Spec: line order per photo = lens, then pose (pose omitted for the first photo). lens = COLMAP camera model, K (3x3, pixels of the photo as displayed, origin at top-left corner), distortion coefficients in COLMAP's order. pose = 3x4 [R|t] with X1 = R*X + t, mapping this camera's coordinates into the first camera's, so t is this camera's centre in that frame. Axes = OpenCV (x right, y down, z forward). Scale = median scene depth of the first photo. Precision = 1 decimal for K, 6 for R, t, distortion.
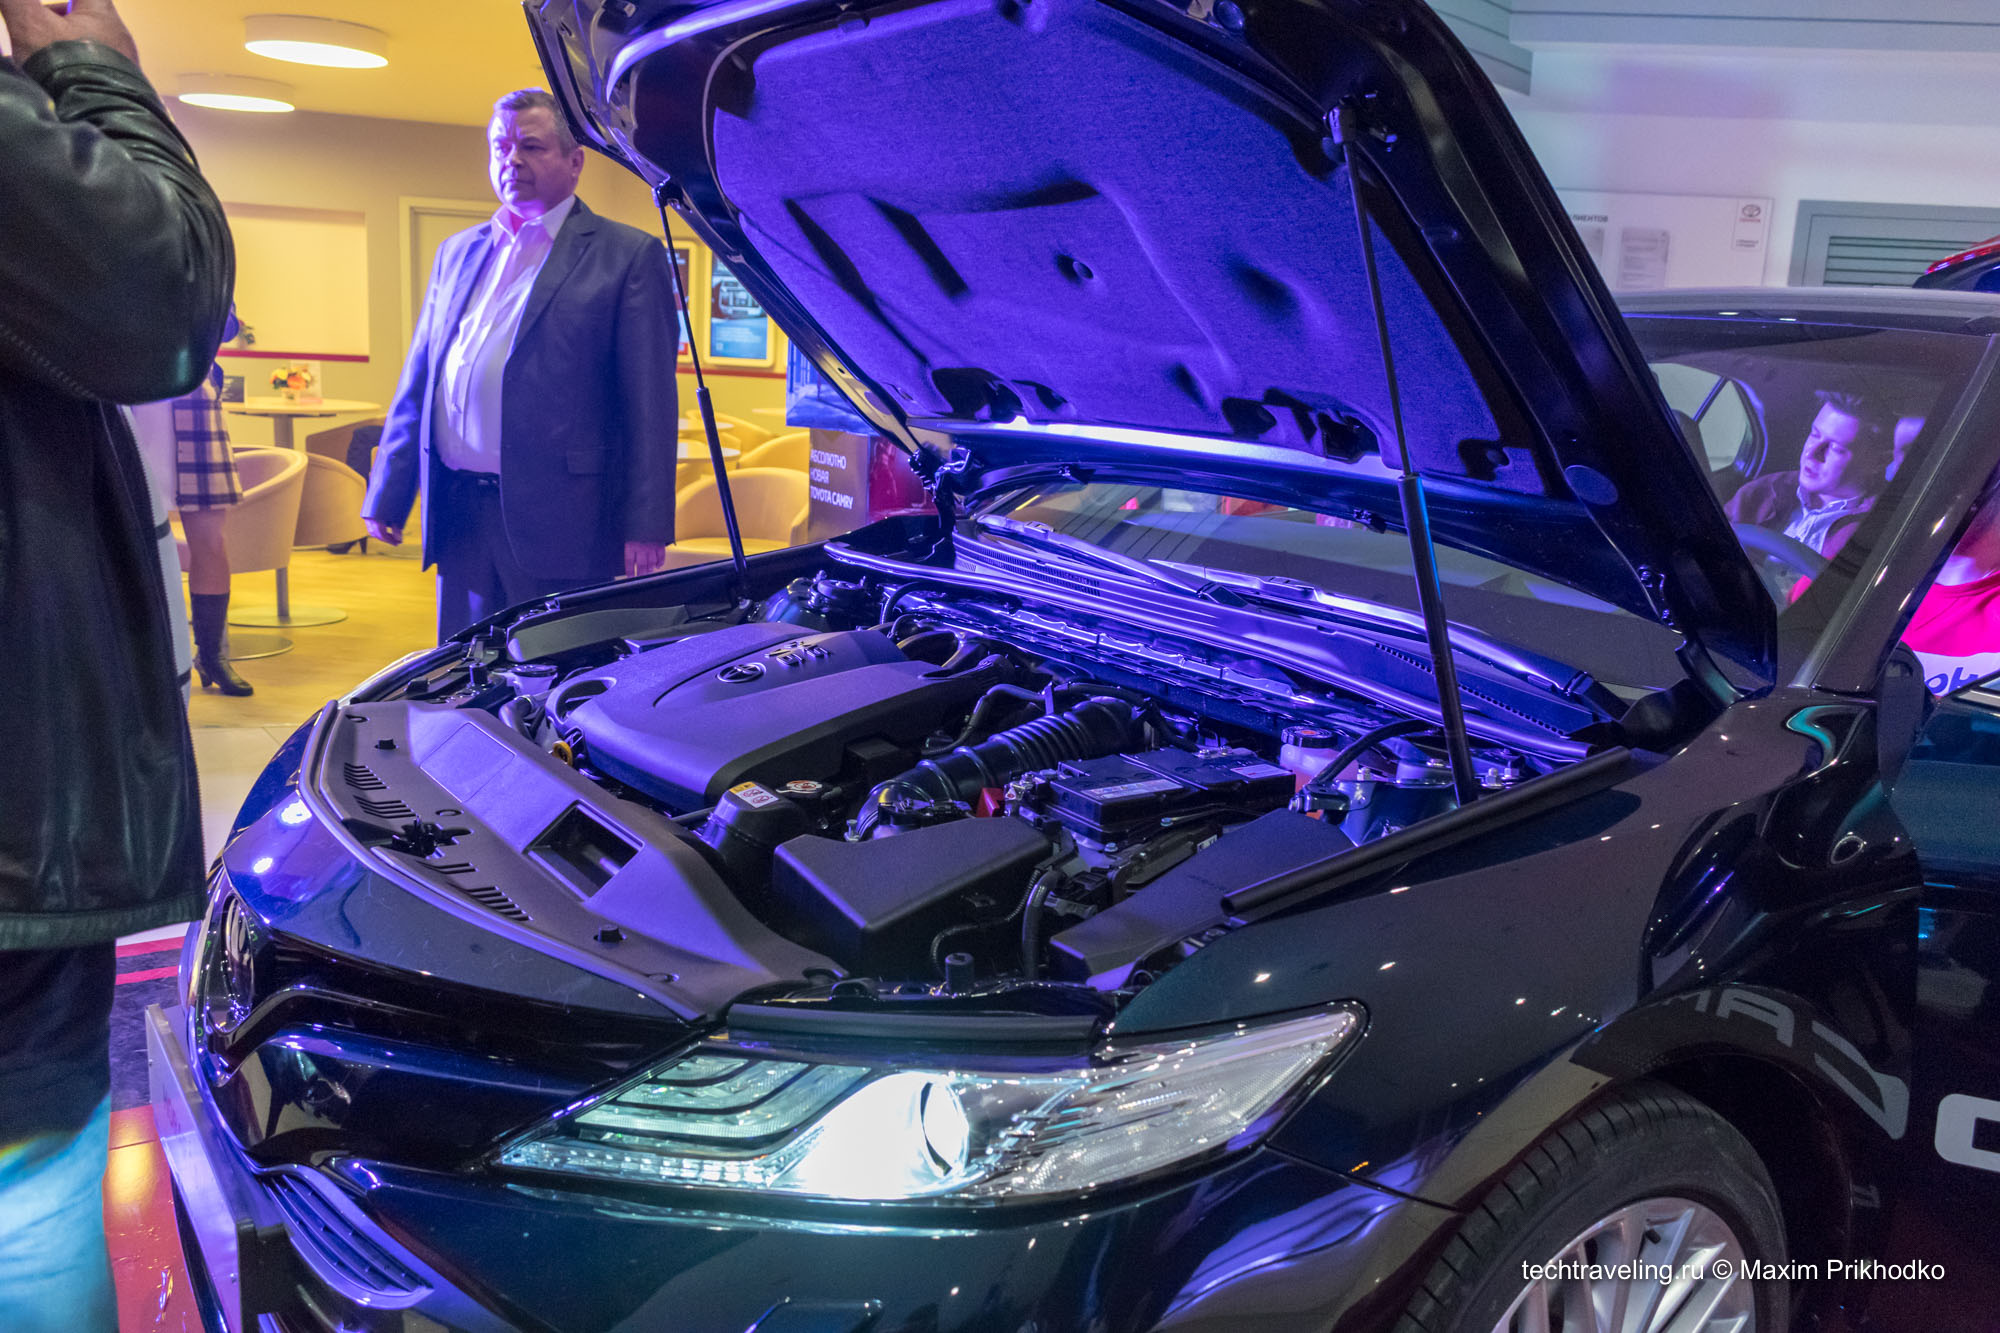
lens RADIAL K [[1637.2, 0, 1000.0], [0, 1637.2, 666.5], [0, 0, 1]] dist [-0.000193, -0.000602]
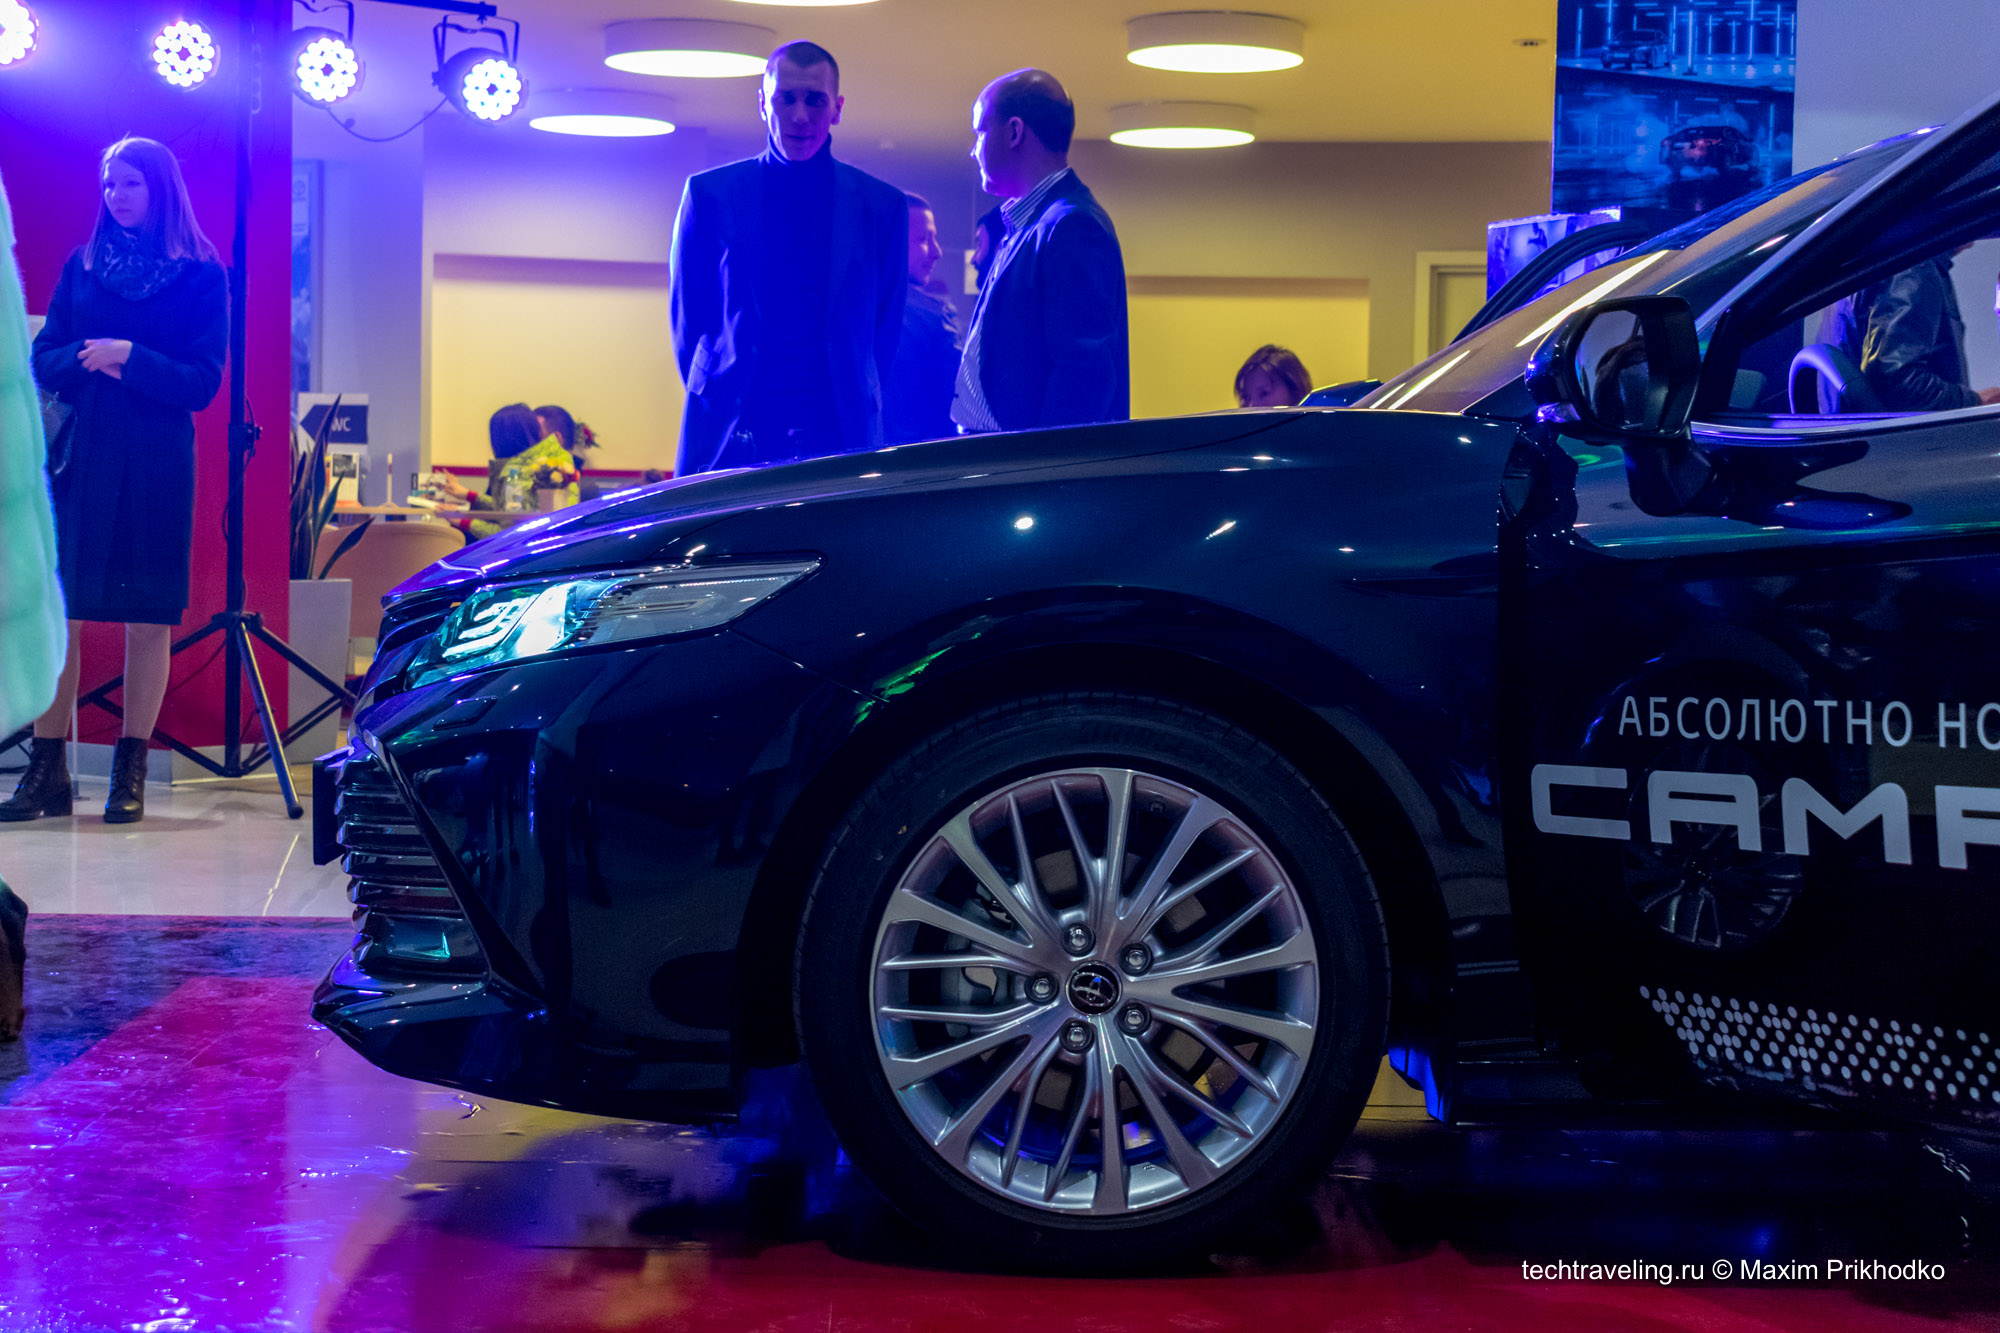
lens RADIAL K [[3105.6, 0, 1000.0], [0, 3105.6, 666.5], [0, 0, 1]] dist [0.020563, 0.035036]
pose [[0.835156, -0.004465, -0.549995, 0.322807], [-0.083408, 0.987374, -0.134670, 0.114759], [0.543652, 0.158345, 0.824239, -0.207498]]
